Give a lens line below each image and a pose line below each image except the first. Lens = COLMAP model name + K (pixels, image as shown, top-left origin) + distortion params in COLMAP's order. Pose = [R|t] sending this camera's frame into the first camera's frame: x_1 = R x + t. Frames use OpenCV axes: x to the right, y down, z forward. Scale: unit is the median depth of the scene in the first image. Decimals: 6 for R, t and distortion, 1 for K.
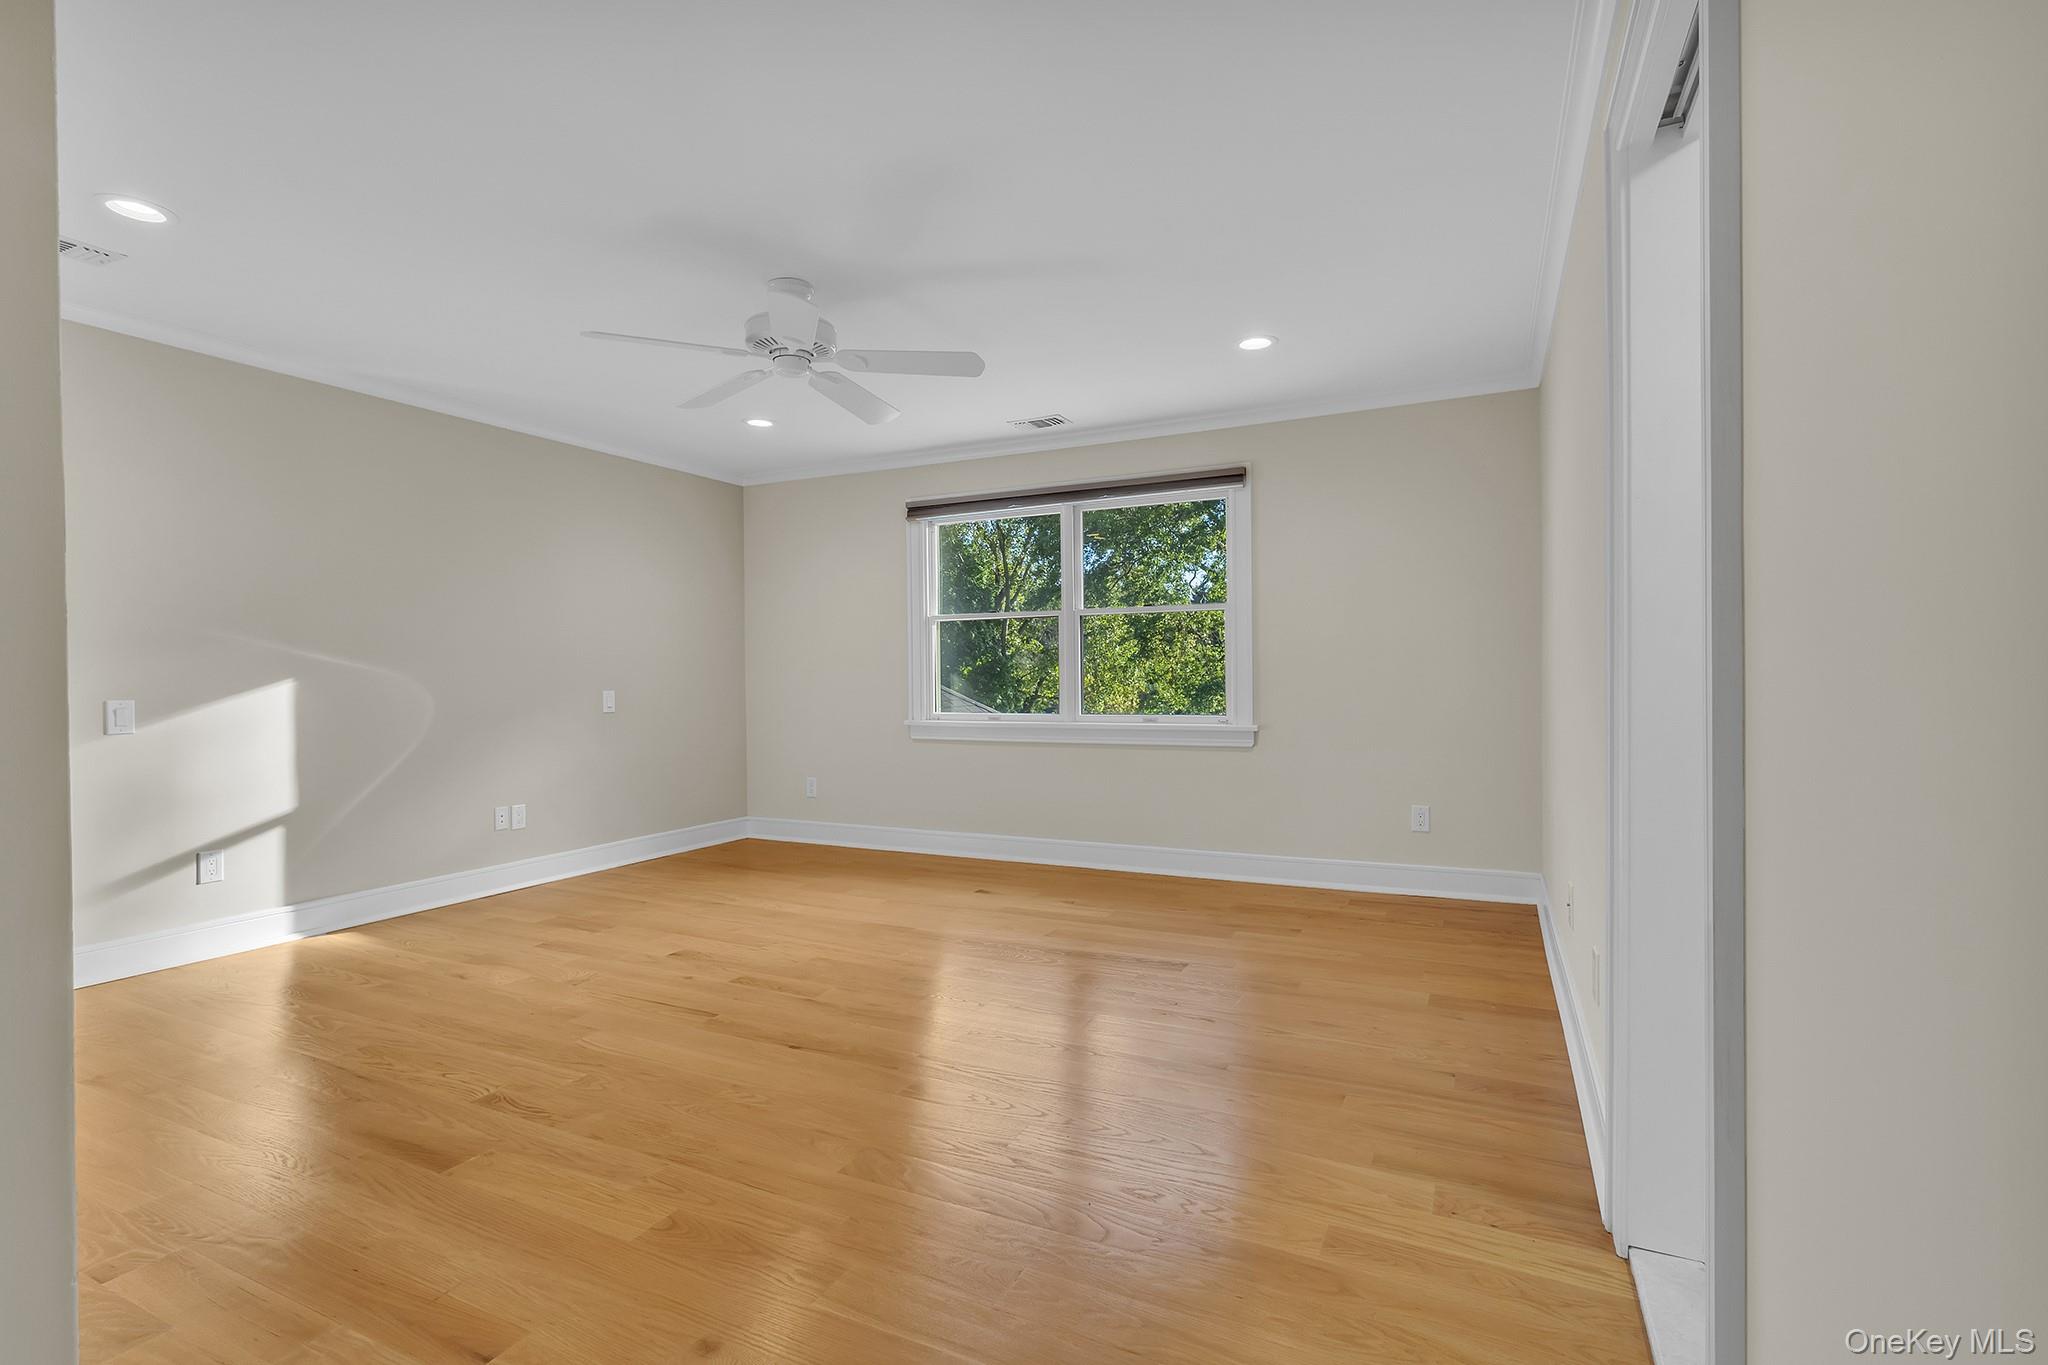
lens RADIAL K [[950.6, 0, 1026.7], [0, 950.6, 670.3], [0, 0, 1]] dist [-0.005491, 0.000073]
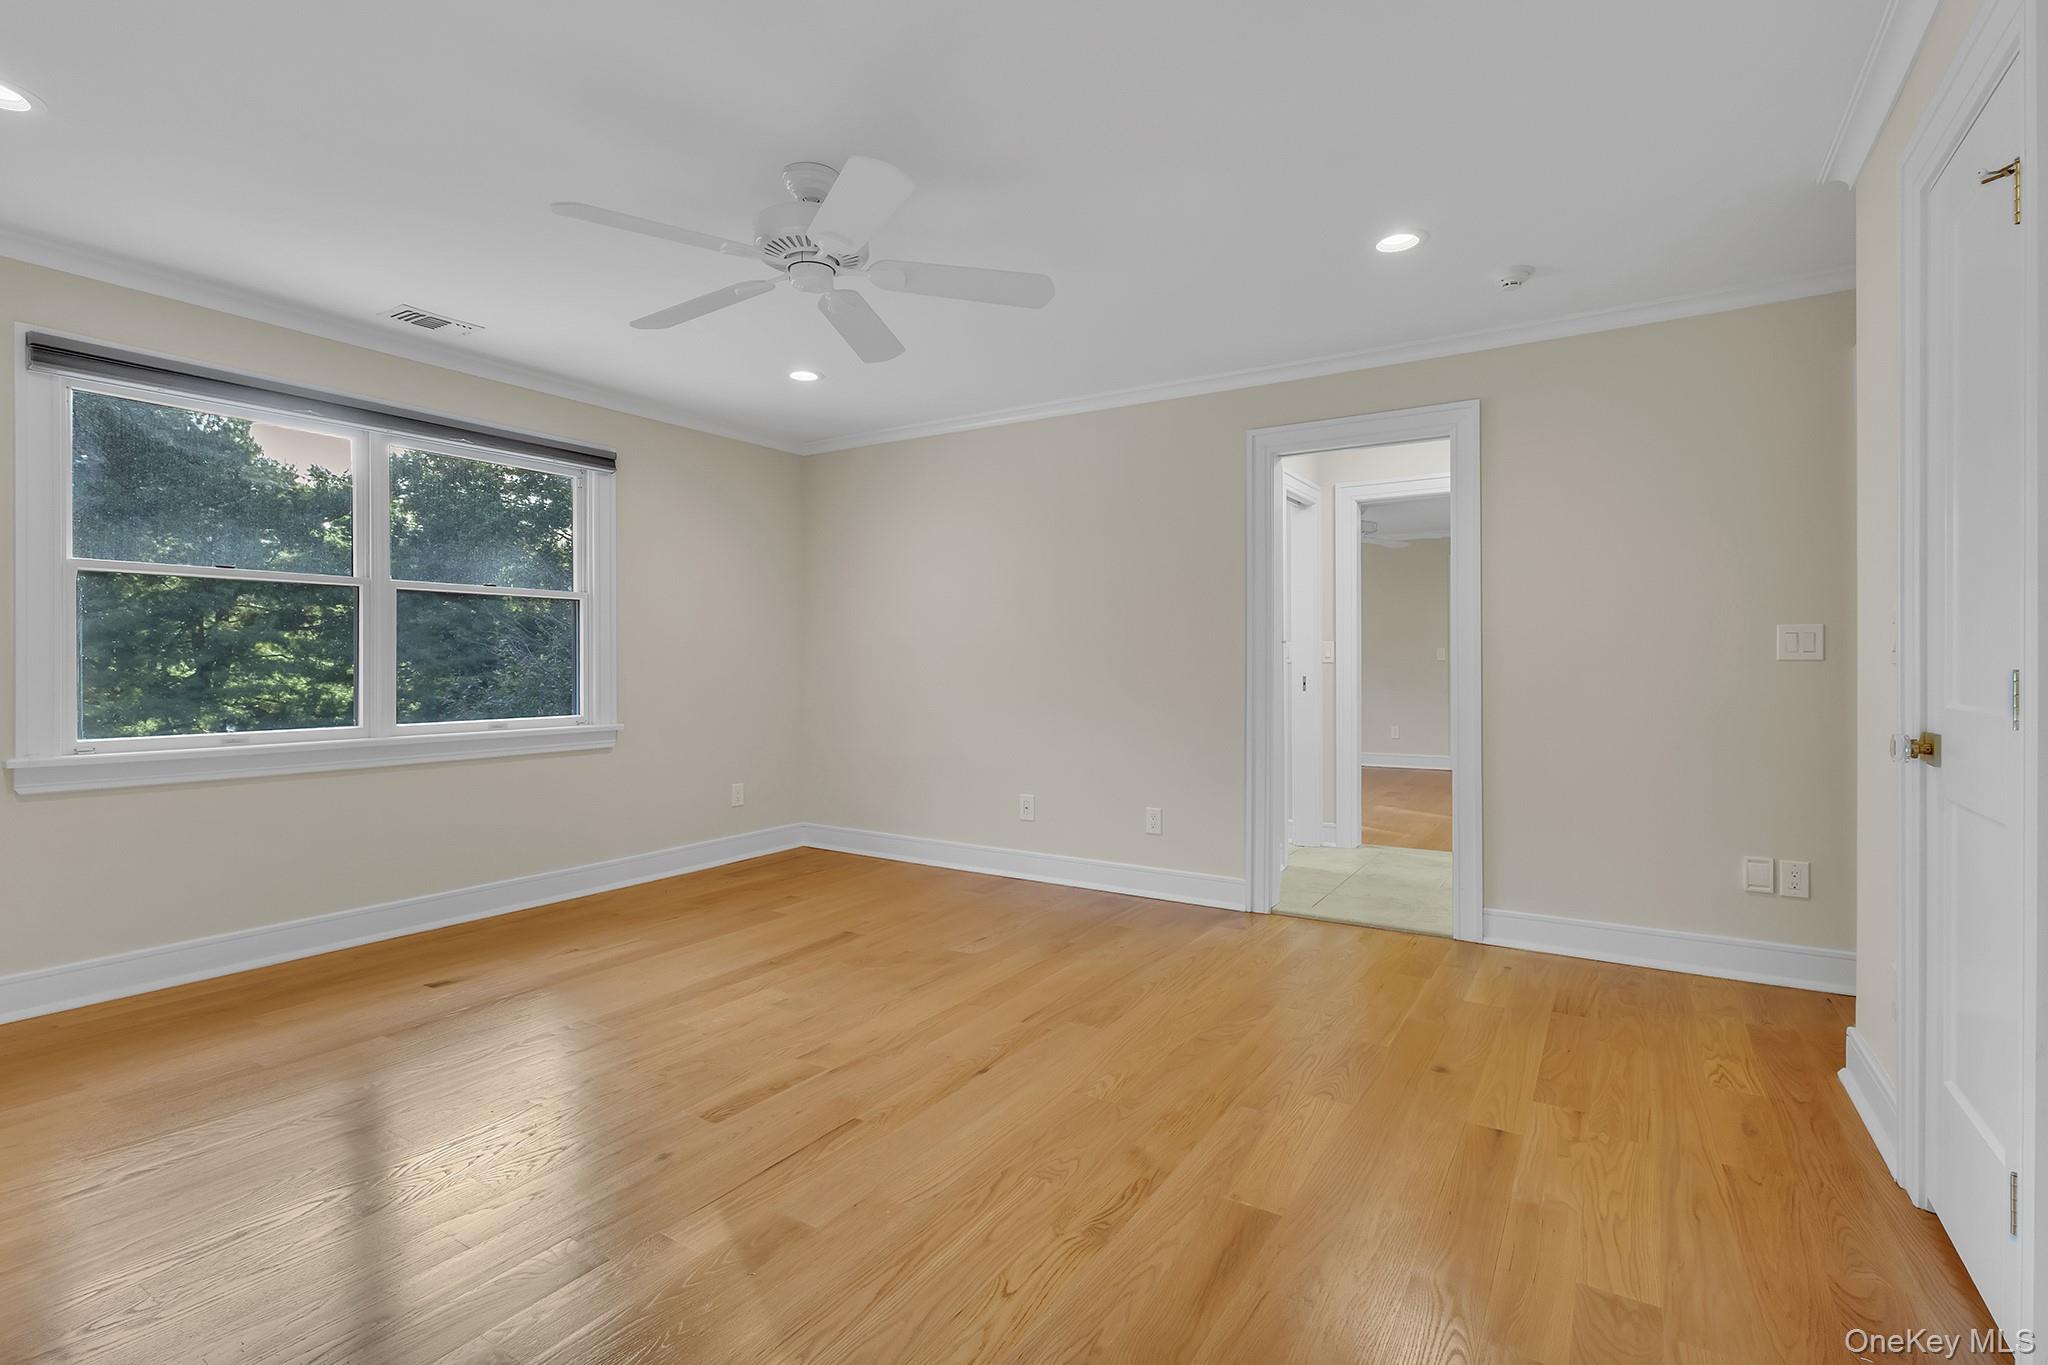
lens RADIAL K [[963.2, 0, 1008.0], [0, 963.2, 669.4], [0, 0, 1]] dist [-0.003749, -0.000180]
pose [[0.118765, 0.004447, 0.992912, -0.951327], [-0.004194, 0.999983, -0.003977, 0.007282], [-0.992914, -0.003691, 0.118782, 0.699577]]
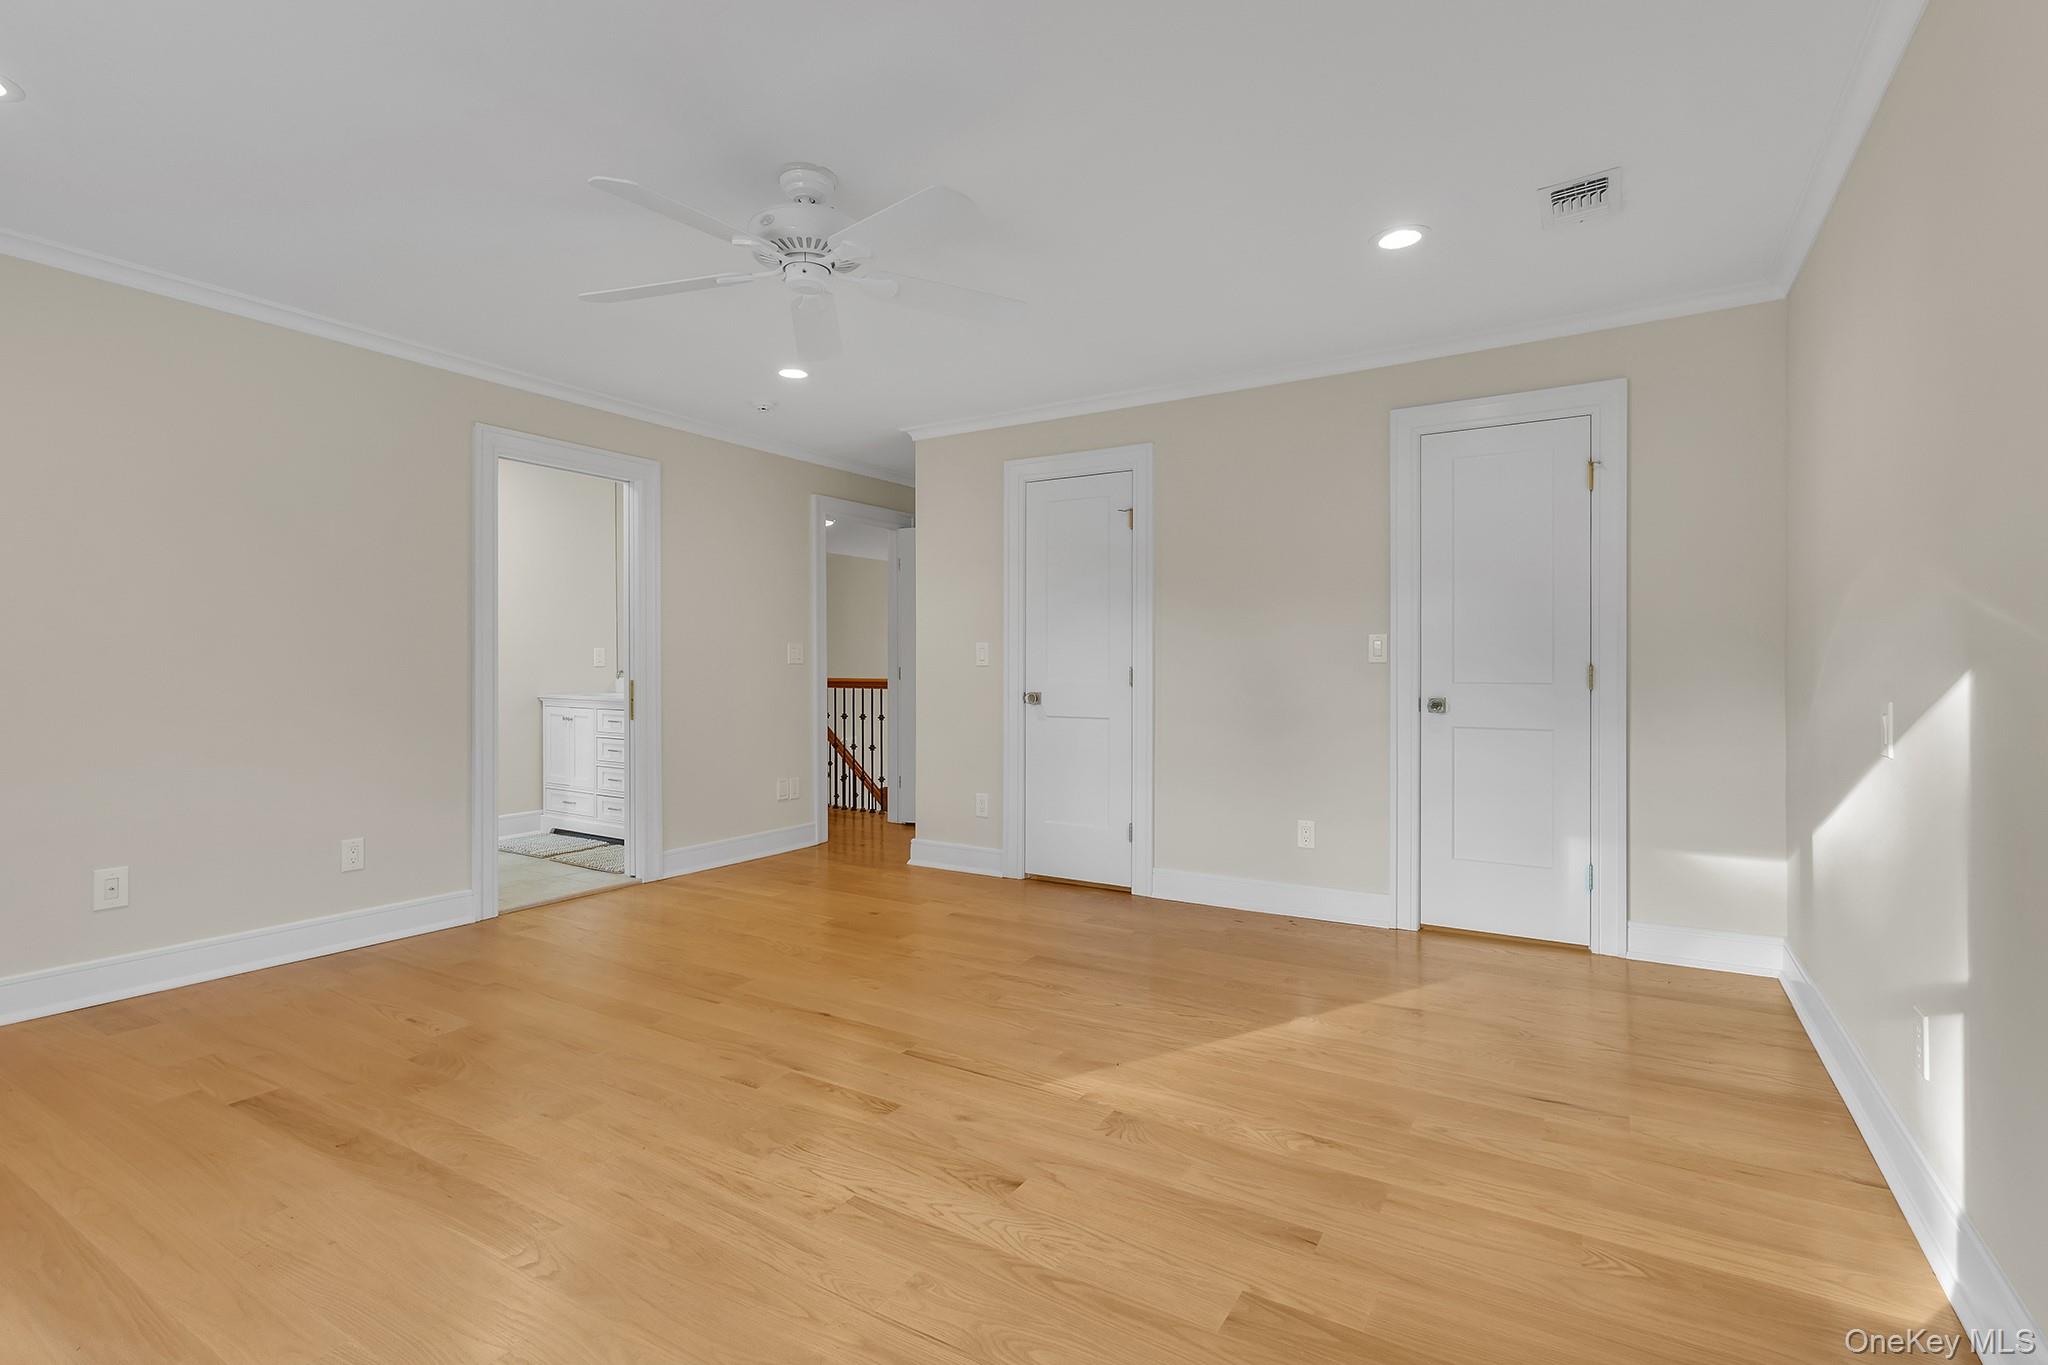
lens RADIAL K [[950.6, 0, 1026.7], [0, 950.6, 670.3], [0, 0, 1]] dist [-0.005491, 0.000073]
pose [[-0.995619, 0.006842, 0.093253, -0.465582], [0.006576, 0.999973, -0.003158, 0.008998], [-0.093272, -0.002530, -0.995637, 1.659747]]
